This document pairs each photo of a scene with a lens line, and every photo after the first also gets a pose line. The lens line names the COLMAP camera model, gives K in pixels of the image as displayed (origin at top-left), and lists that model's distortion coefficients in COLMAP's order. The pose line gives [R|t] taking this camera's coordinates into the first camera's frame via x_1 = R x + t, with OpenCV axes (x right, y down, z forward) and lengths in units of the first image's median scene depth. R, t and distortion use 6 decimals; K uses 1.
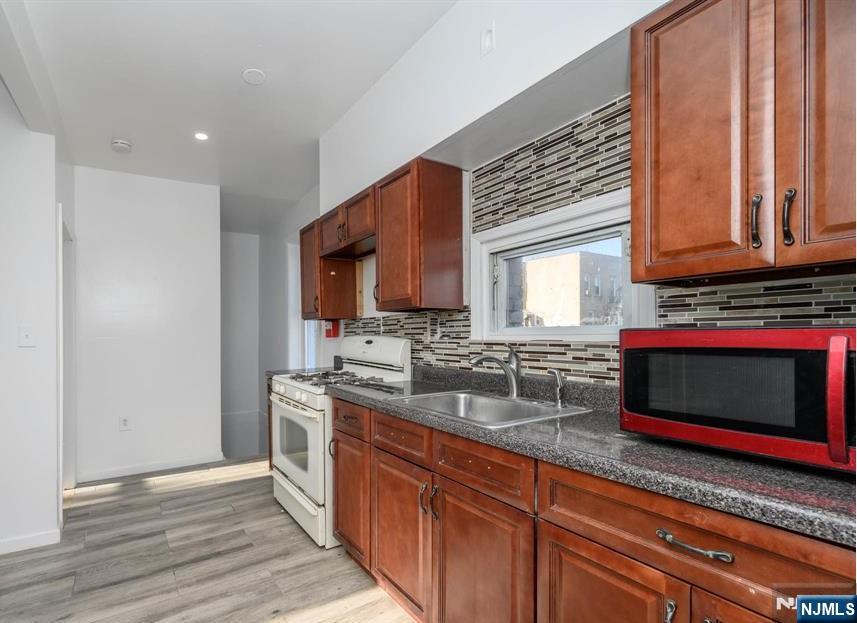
lens RADIAL K [[396.5, 0, 353.0], [0, 396.5, 337.2], [0, 0, 1]] dist [-0.010785, -0.000141]
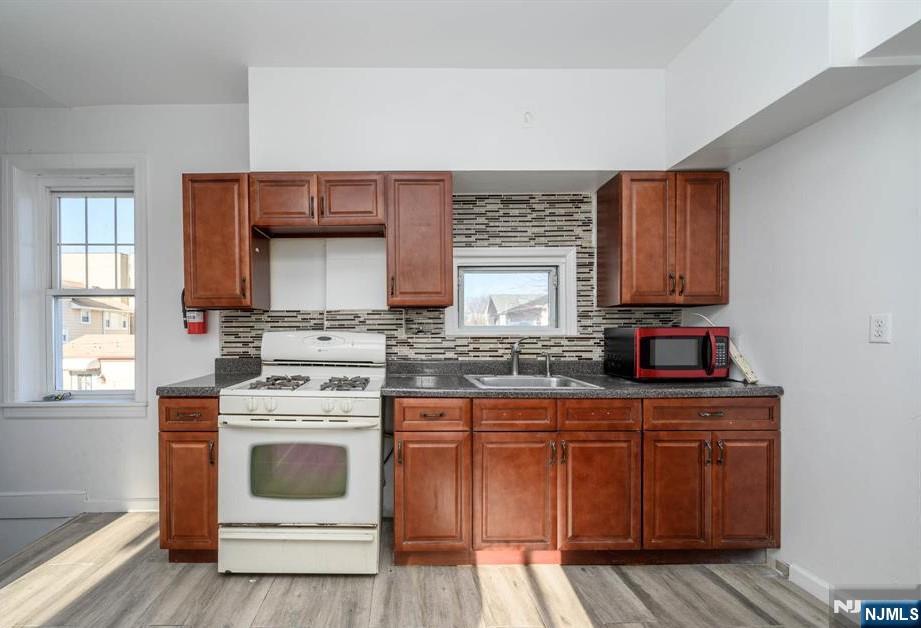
lens RADIAL K [[399.2, 0, 396.1], [0, 399.2, 334.7], [0, 0, 1]] dist [-0.001597, -0.000171]
pose [[0.488324, 0.004492, 0.872651, -0.894637], [0.003056, 0.999972, -0.006858, 0.014089], [-0.872657, 0.006015, 0.488296, 0.581628]]
